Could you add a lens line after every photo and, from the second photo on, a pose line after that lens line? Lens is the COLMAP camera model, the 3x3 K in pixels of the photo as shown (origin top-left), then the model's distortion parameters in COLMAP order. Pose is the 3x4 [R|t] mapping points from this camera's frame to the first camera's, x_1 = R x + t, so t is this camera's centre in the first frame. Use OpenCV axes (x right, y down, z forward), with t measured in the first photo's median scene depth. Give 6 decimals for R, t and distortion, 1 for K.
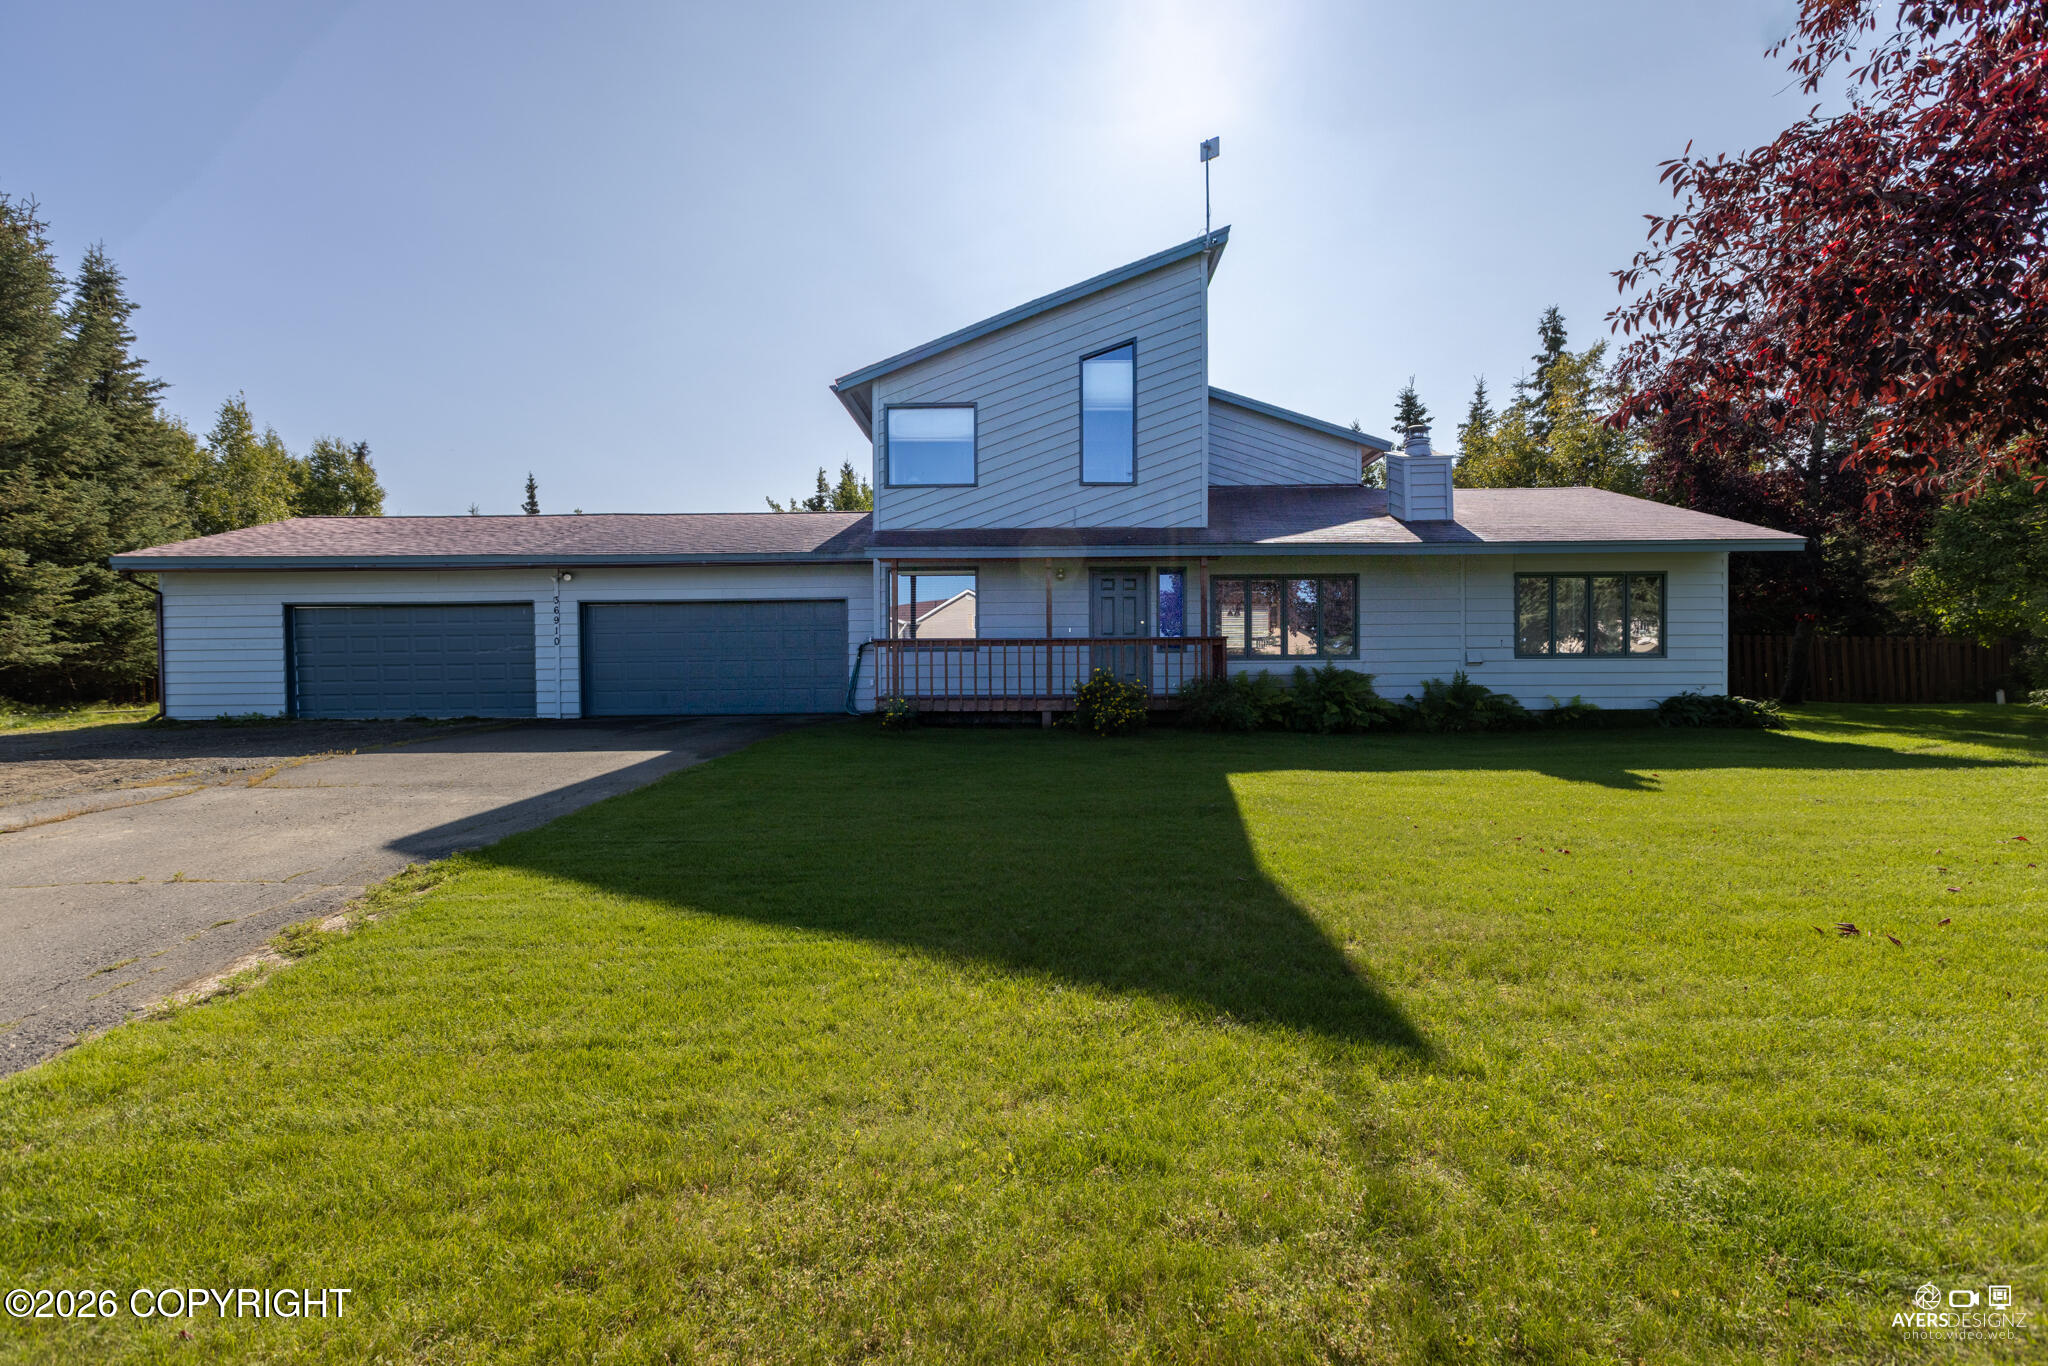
lens RADIAL K [[910.1, 0, 1022.9], [0, 910.1, 691.7], [0, 0, 1]] dist [0.001761, -0.000082]
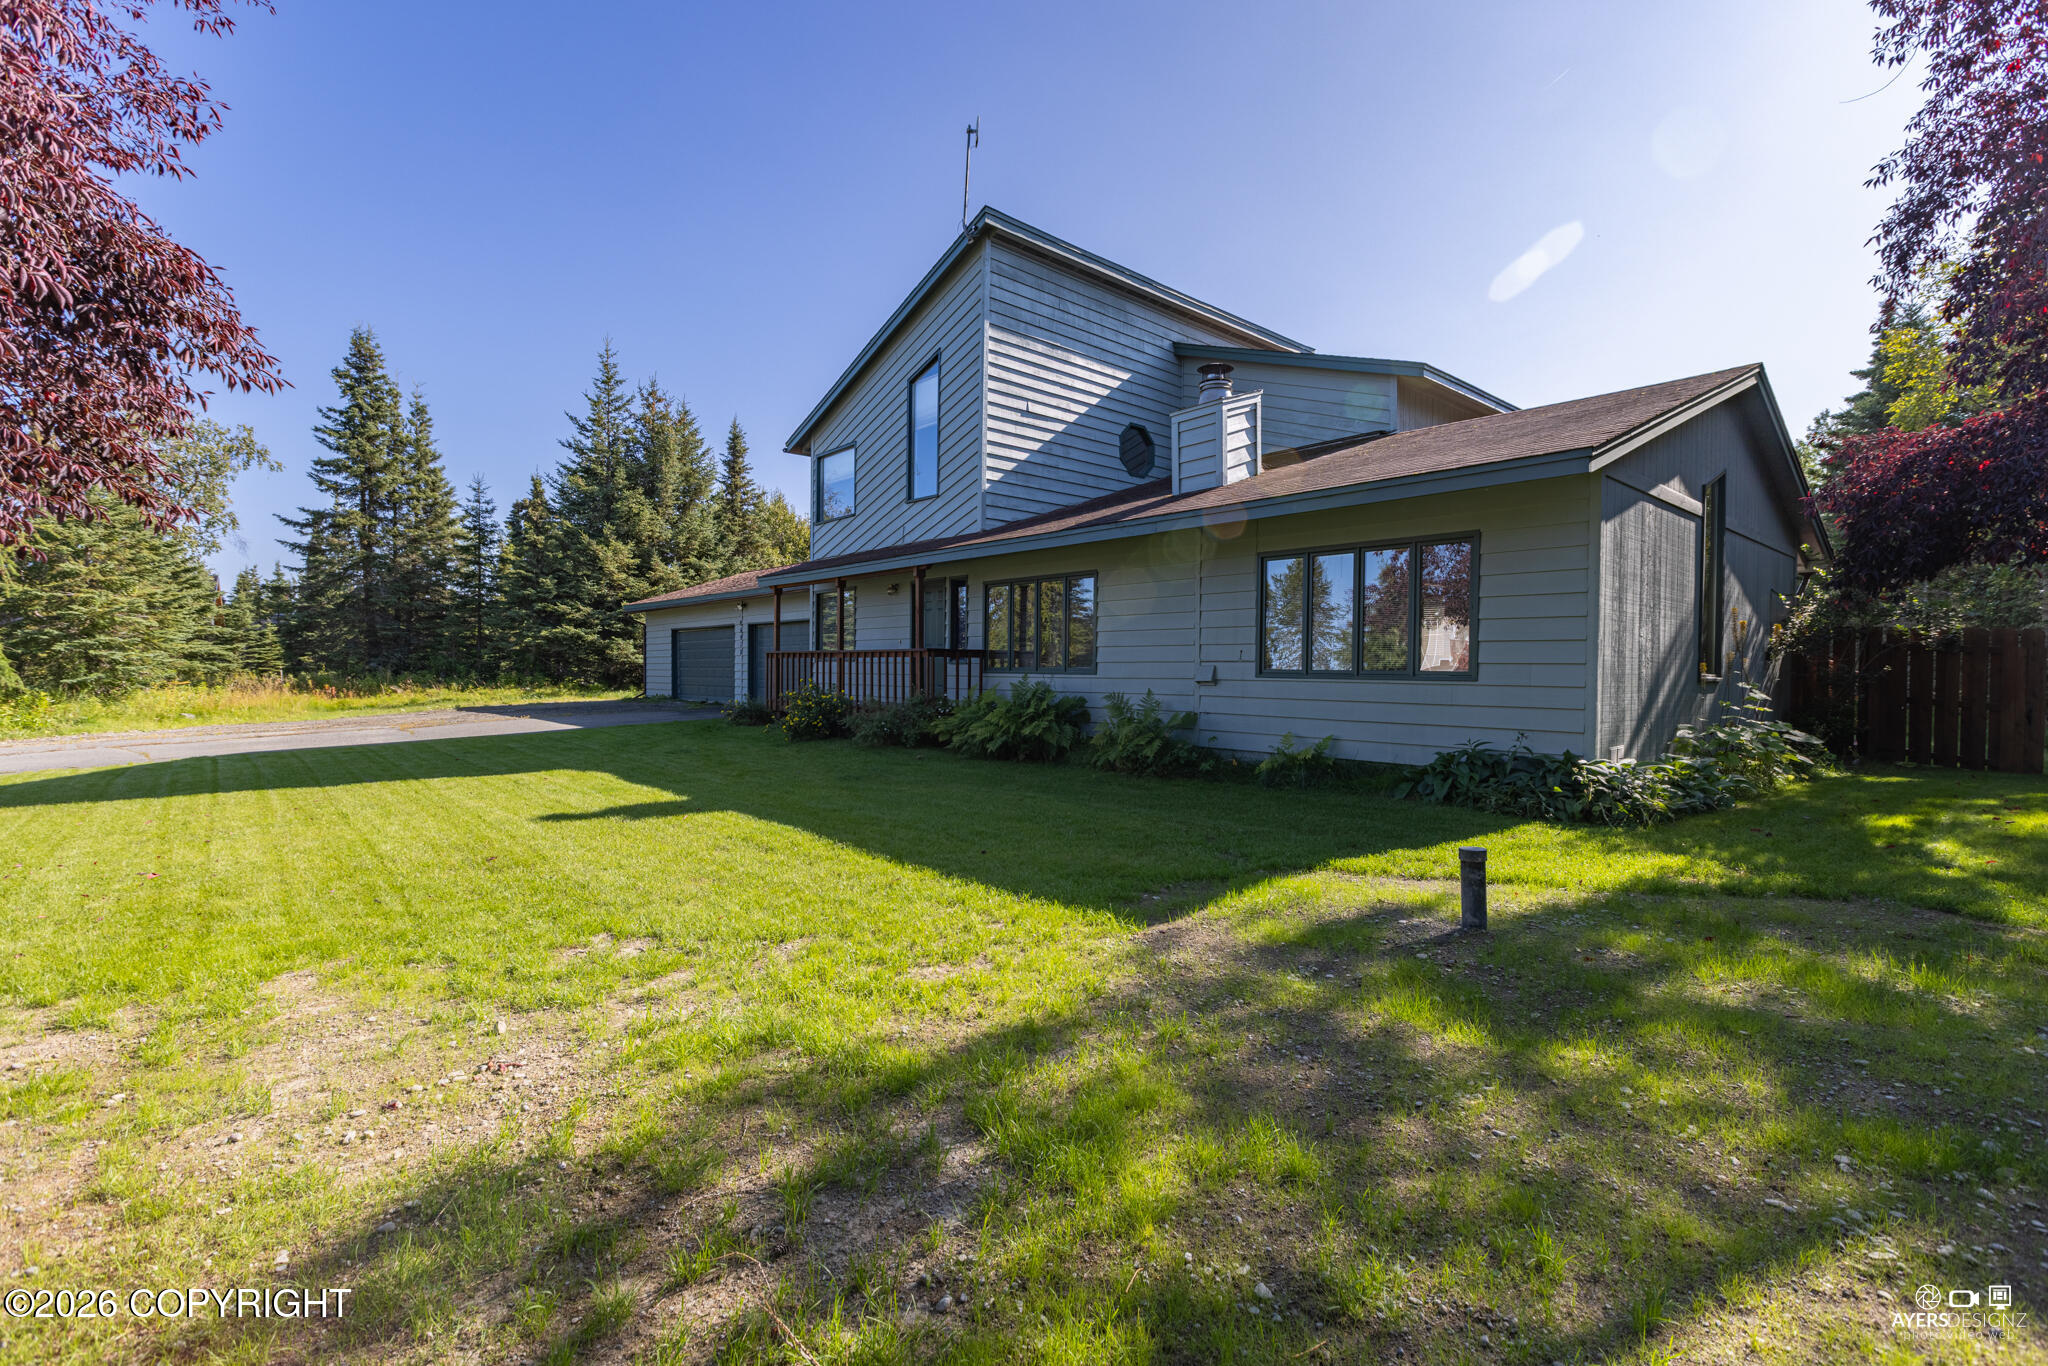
lens RADIAL K [[910.1, 0, 1026.6], [0, 910.1, 677.5], [0, 0, 1]] dist [0.001761, -0.000082]
pose [[0.664468, 0.018867, -0.747078, 0.864458], [-0.021847, 0.999744, 0.005816, -0.033254], [0.746997, 0.012457, 0.664711, 0.377780]]
